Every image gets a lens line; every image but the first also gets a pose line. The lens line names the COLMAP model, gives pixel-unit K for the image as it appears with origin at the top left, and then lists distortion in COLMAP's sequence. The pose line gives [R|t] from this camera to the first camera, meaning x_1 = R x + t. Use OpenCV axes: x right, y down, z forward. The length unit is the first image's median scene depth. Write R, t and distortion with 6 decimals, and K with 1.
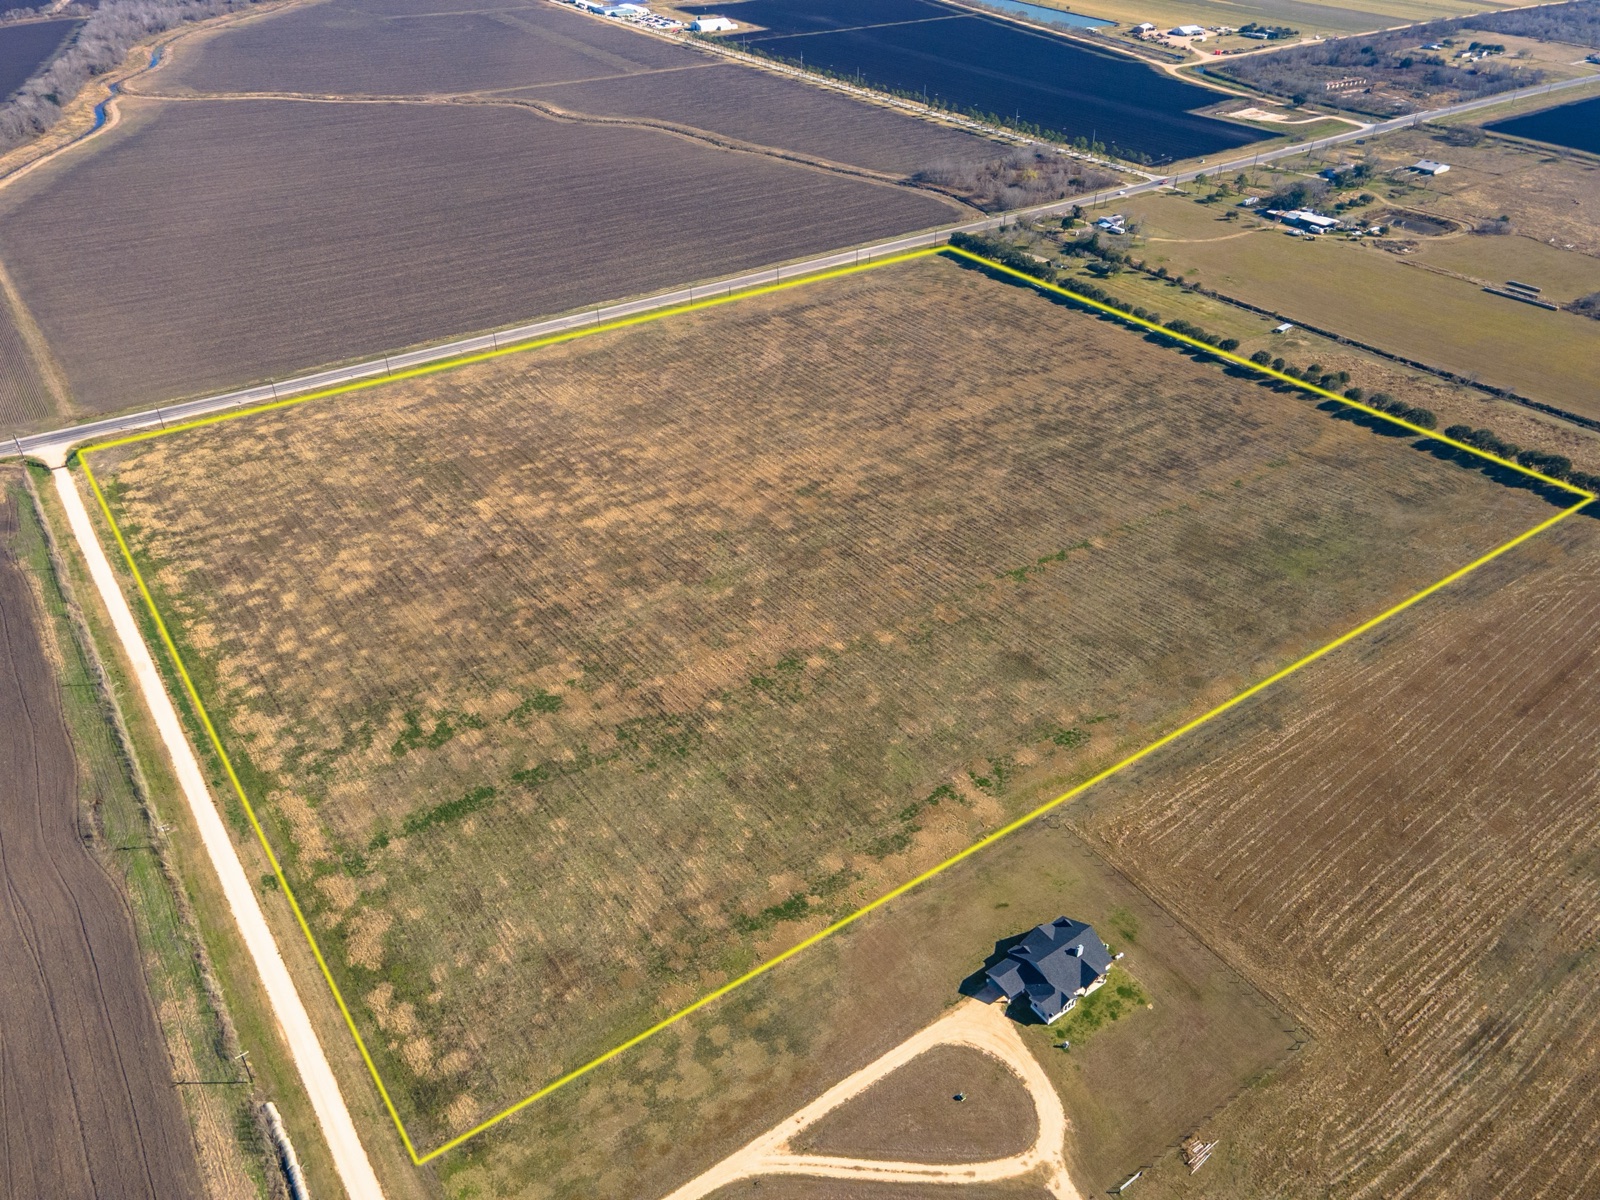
lens RADIAL K [[1157.8, 0, 801.8], [0, 1157.8, 609.4], [0, 0, 1]] dist [0.036591, 0.005359]
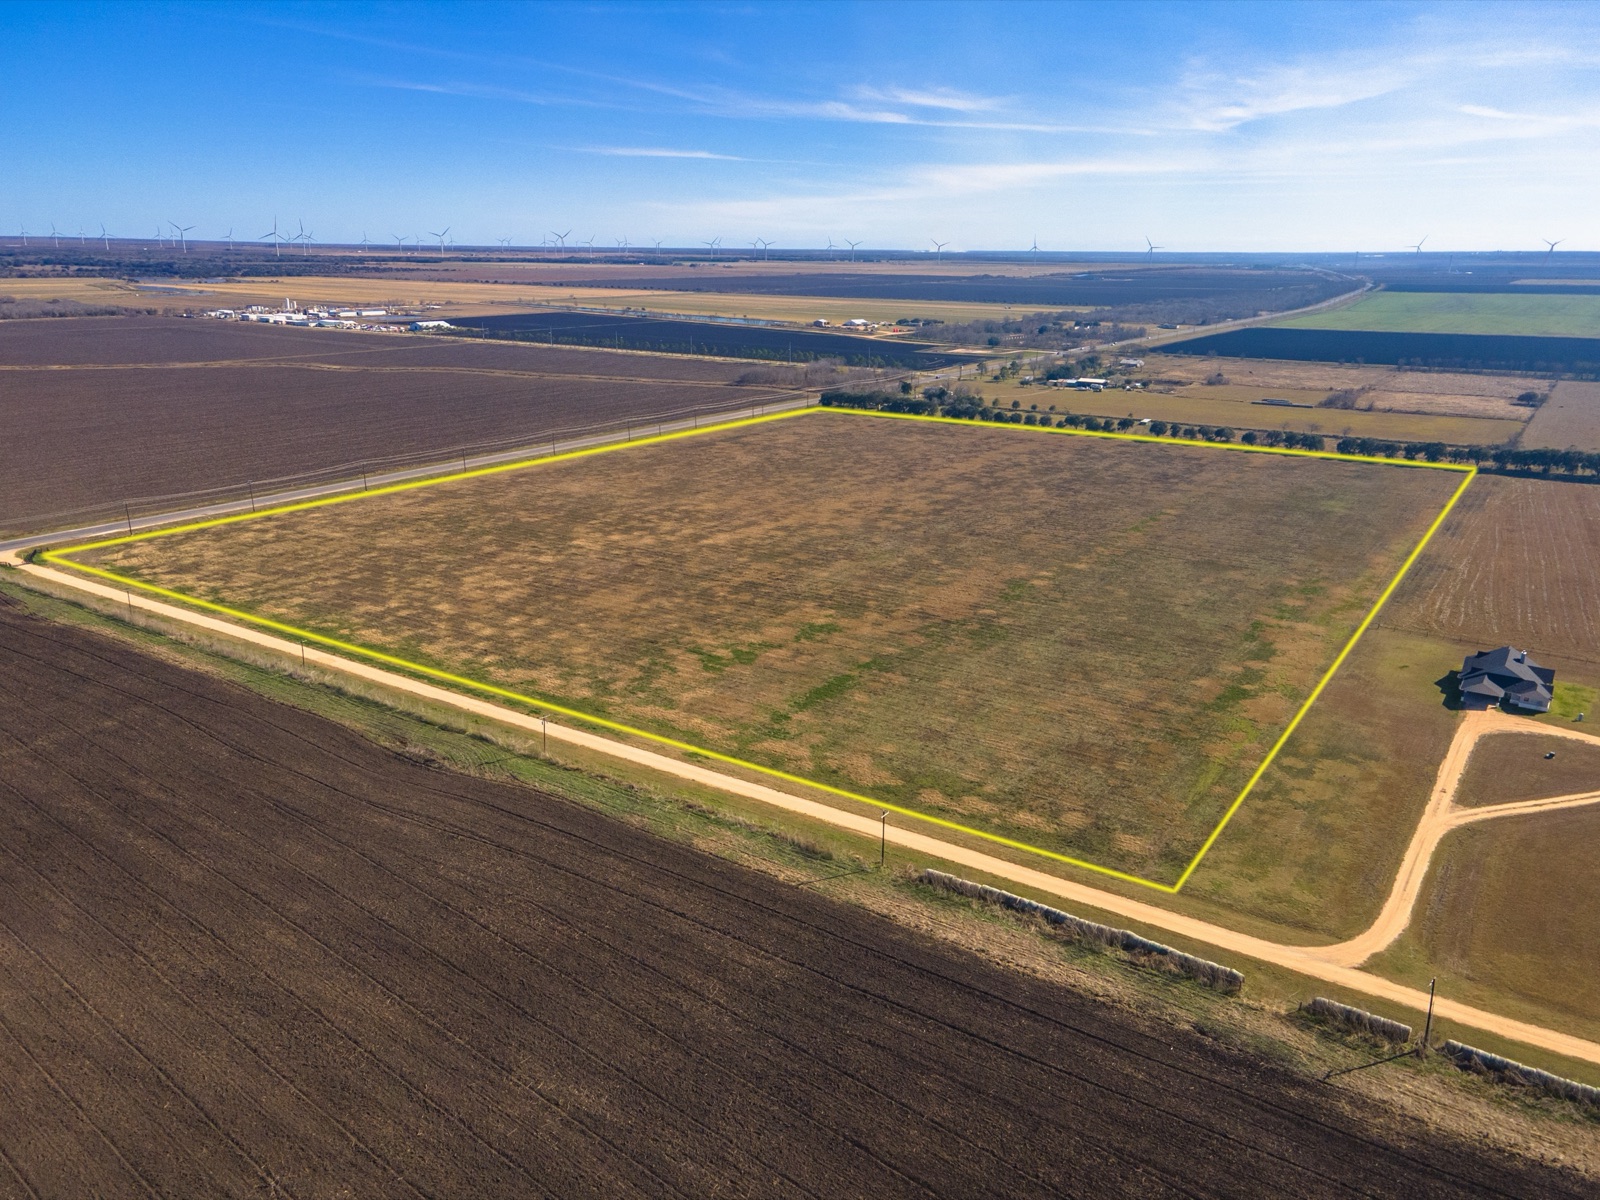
lens RADIAL K [[1179.4, 0, 802.7], [0, 1179.4, 599.3], [0, 0, 1]] dist [0.034752, 0.006661]
pose [[0.936076, -0.100936, 0.337006, -0.504194], [0.201934, 0.938587, -0.279782, 0.291472], [-0.288069, 0.329950, 0.898971, 0.149112]]
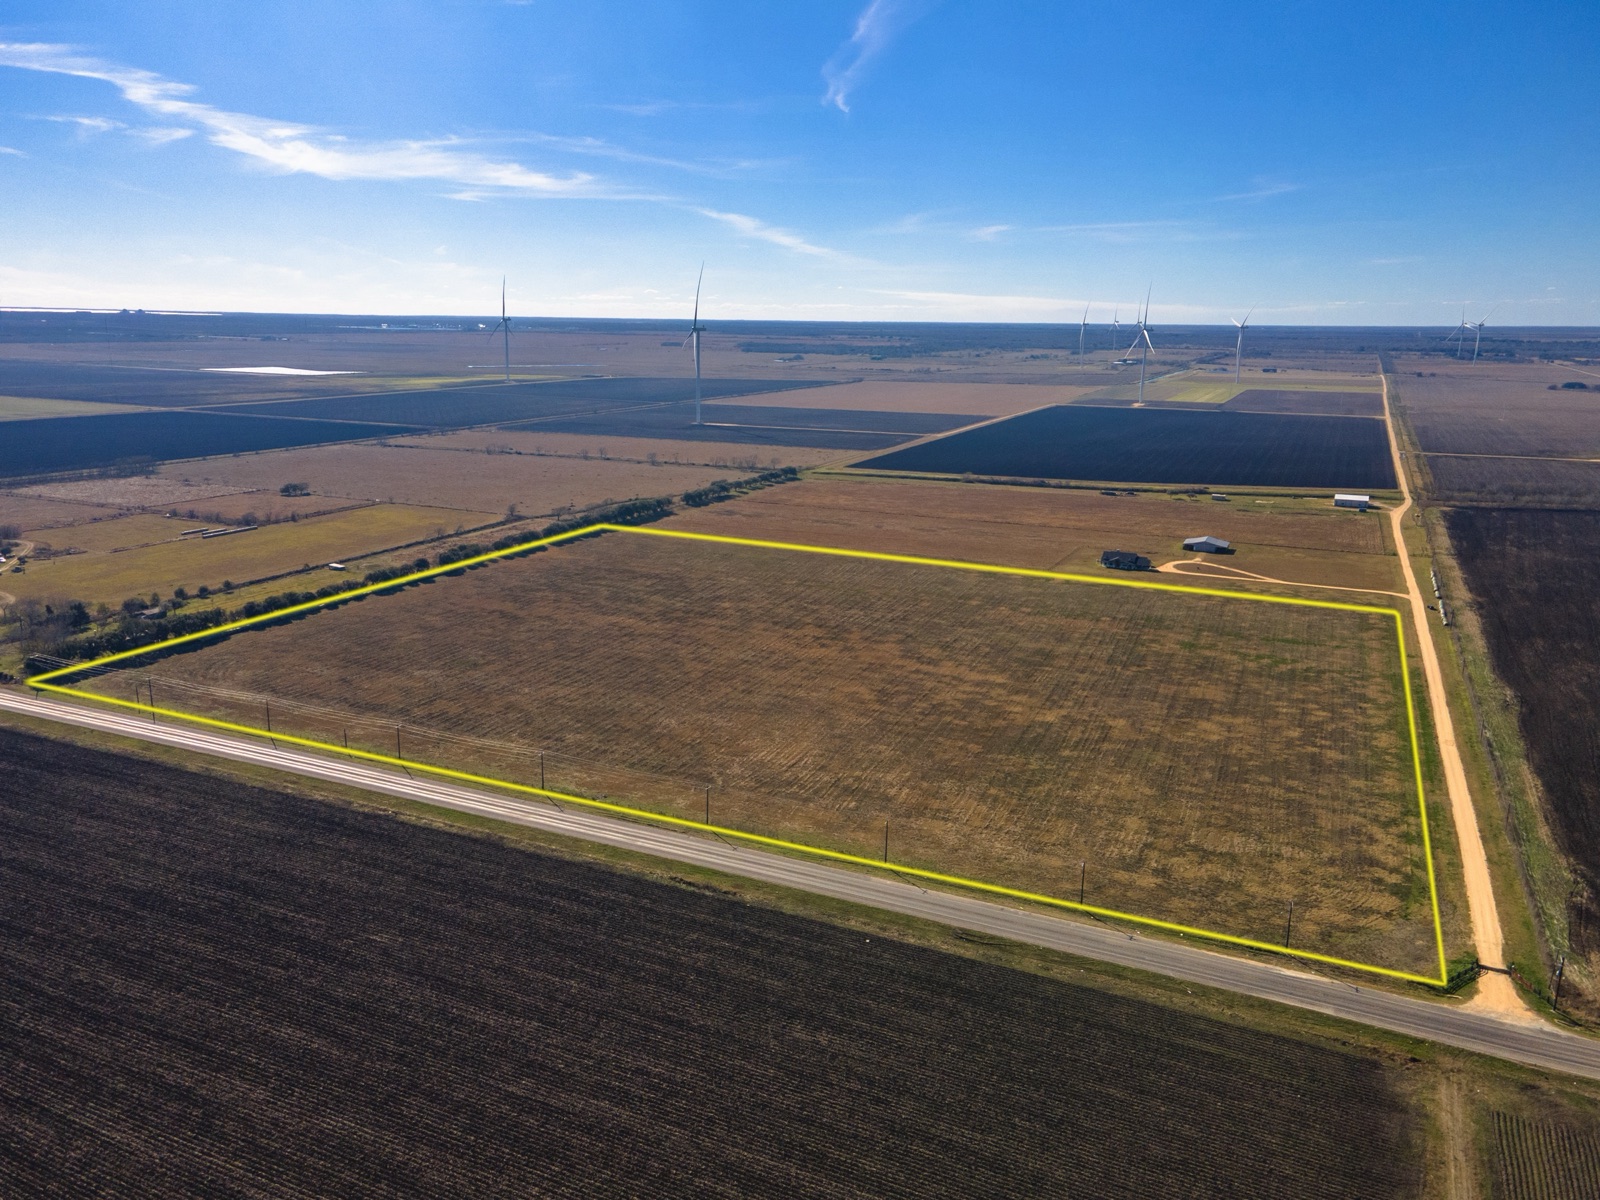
lens RADIAL K [[1179.4, 0, 802.7], [0, 1179.4, 599.3], [0, 0, 1]] dist [0.034752, 0.006661]
pose [[-0.497606, -0.217187, 0.839773, -1.110993], [0.488491, 0.729854, 0.478214, -0.827198], [-0.716774, 0.648184, -0.257086, 1.553099]]
